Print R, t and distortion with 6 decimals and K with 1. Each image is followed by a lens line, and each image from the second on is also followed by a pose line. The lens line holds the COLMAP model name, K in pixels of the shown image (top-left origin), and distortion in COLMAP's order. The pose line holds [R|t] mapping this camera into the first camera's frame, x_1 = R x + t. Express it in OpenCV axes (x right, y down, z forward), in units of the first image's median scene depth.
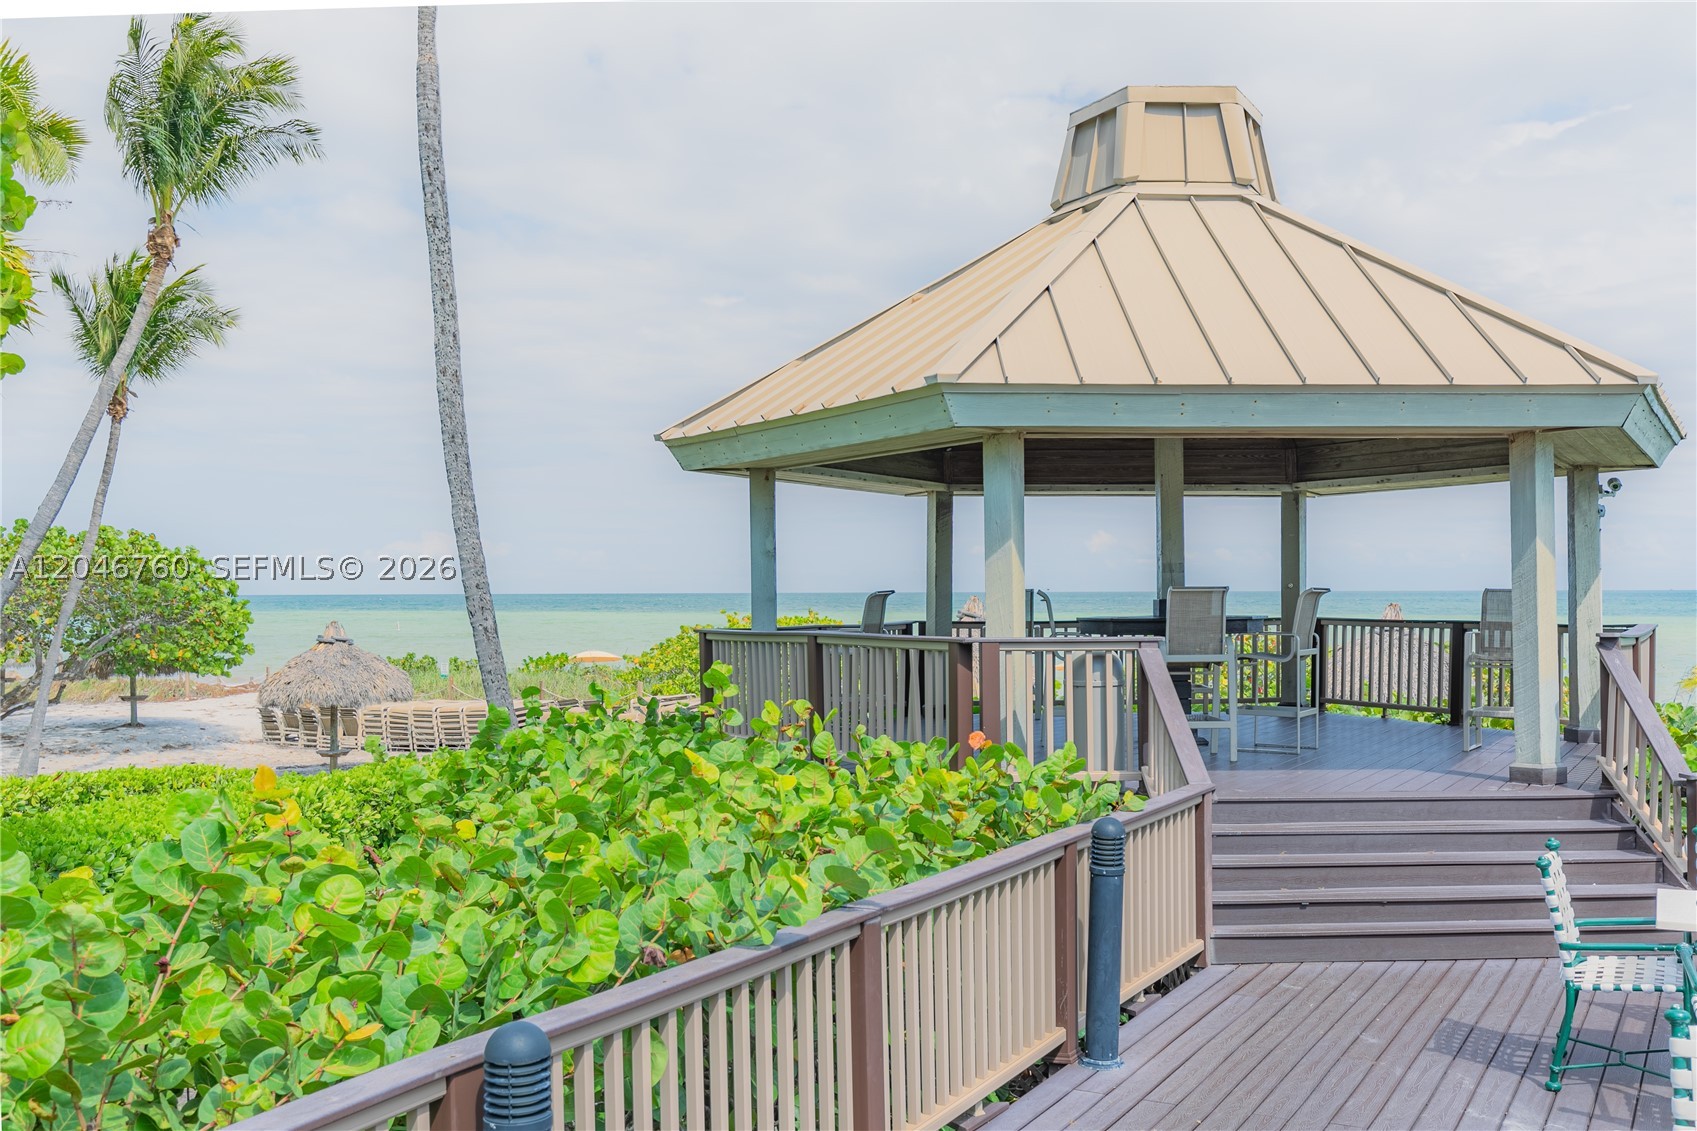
lens RADIAL K [[1656.1, 0, 848.5], [0, 1656.1, 565.5], [0, 0, 1]] dist [0.004815, 0.006892]
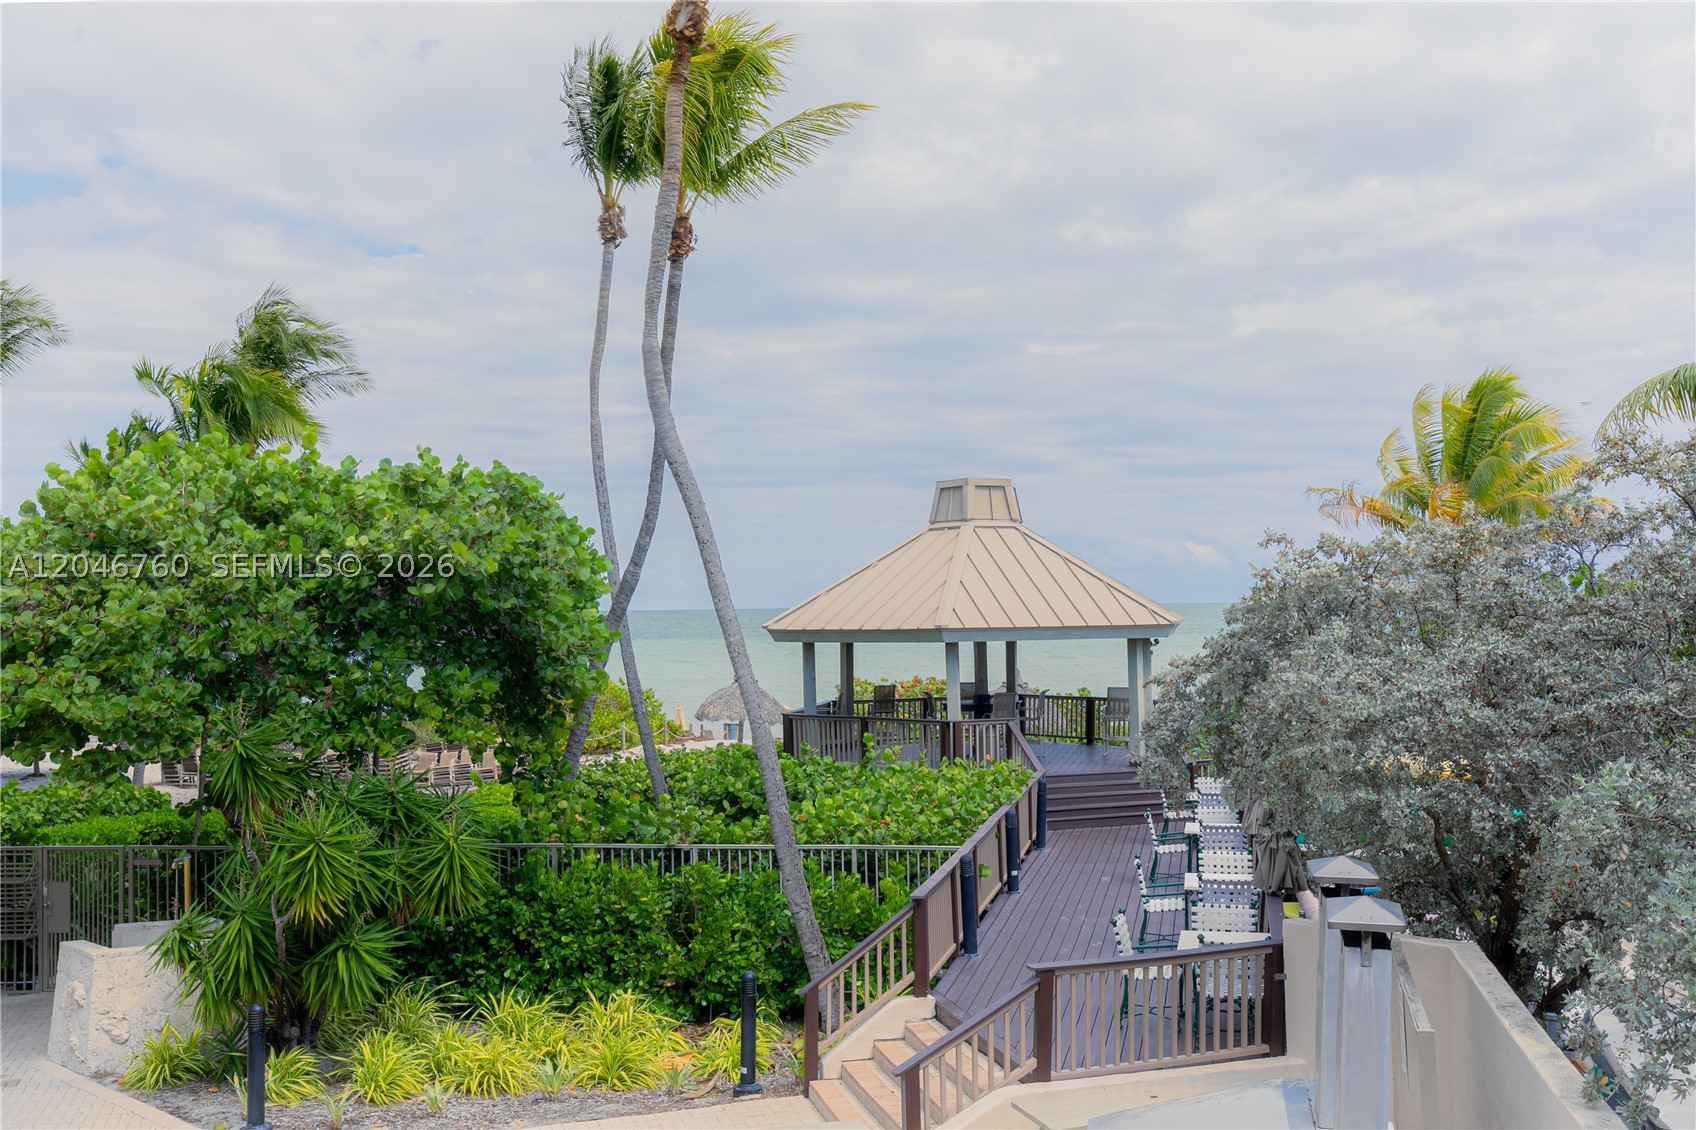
lens RADIAL K [[1655.1, 0, 848.0], [0, 1655.1, 565.0], [0, 0, 1]] dist [0.004815, 0.006892]
pose [[0.960523, -0.005090, 0.278153, -0.637875], [0.008467, 0.999904, -0.010943, -0.139406], [-0.278071, 0.012866, 0.960474, -1.186129]]
